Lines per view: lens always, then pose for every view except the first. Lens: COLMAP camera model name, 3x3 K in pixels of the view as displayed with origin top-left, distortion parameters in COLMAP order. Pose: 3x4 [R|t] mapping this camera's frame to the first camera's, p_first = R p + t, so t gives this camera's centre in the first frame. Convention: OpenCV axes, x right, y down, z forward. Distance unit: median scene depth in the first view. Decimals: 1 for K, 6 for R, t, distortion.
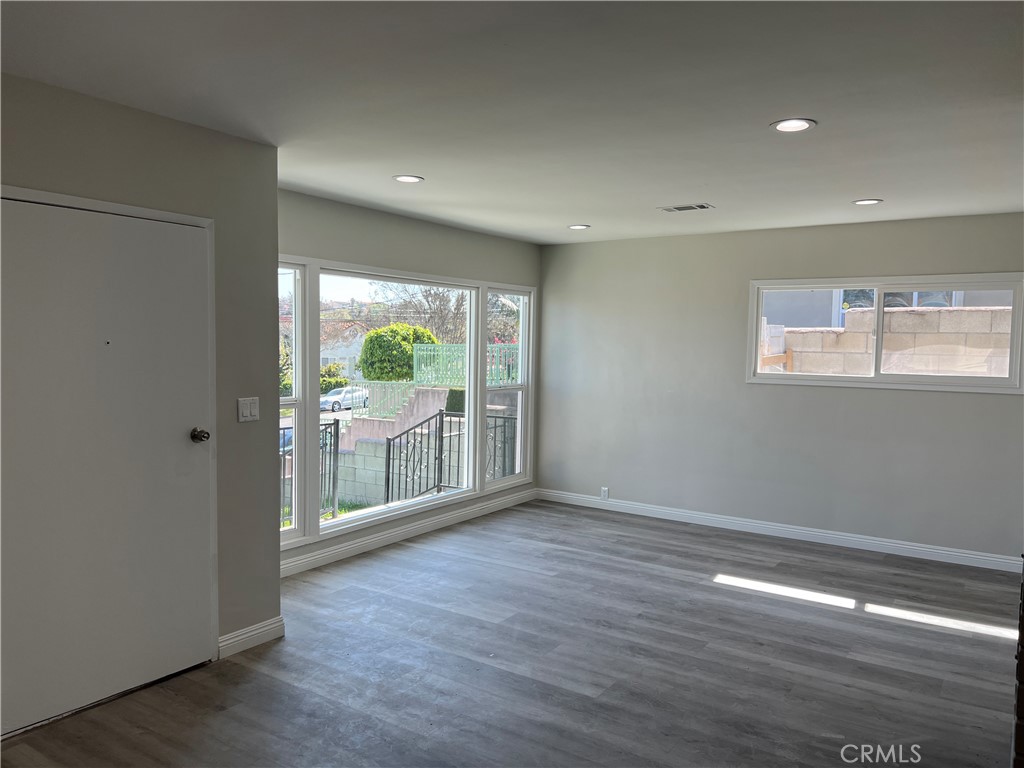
lens RADIAL K [[772.0, 0, 515.3], [0, 772.0, 375.5], [0, 0, 1]] dist [0.058488, -0.065852]
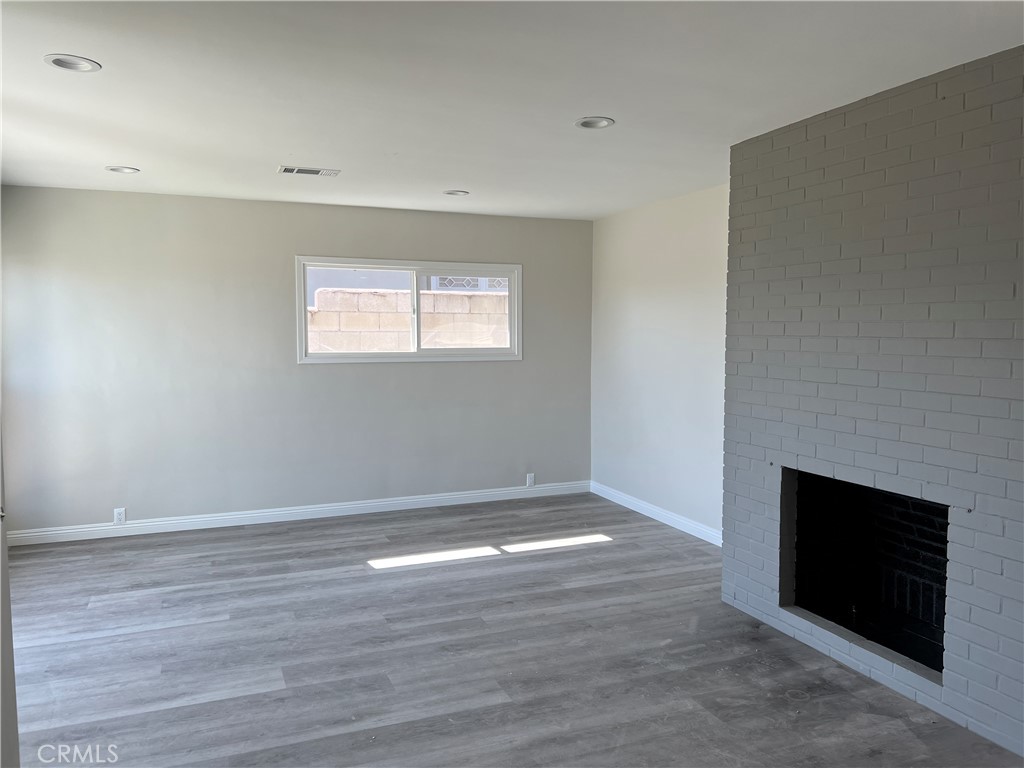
lens RADIAL K [[772.0, 0, 507.8], [0, 772.0, 385.3], [0, 0, 1]] dist [0.058488, -0.065852]
pose [[0.563831, -0.078497, 0.822151, -0.429128], [0.048368, 0.996903, 0.062011, -0.014054], [-0.824473, 0.004802, 0.565881, 0.320598]]
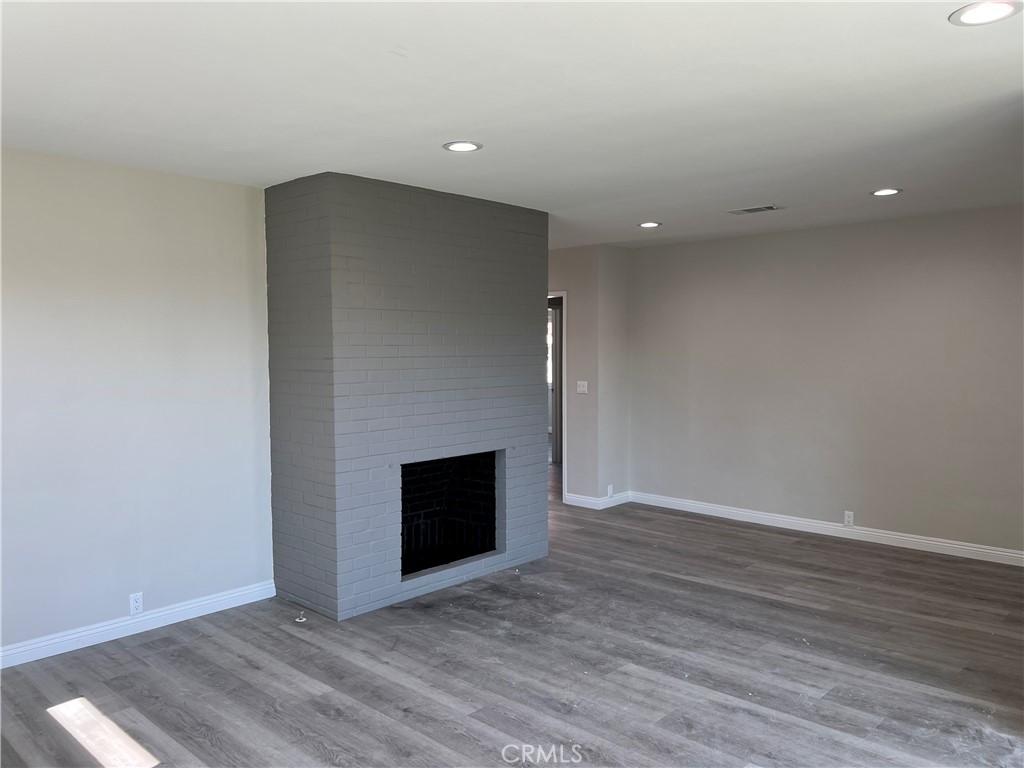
lens RADIAL K [[772.0, 0, 512.9], [0, 772.0, 383.9], [0, 0, 1]] dist [0.058488, -0.065852]
pose [[-0.985942, -0.020458, 0.165830, 0.061195], [-0.003907, 0.995027, 0.099528, -0.061973], [-0.167042, 0.097481, -0.981119, 1.400298]]
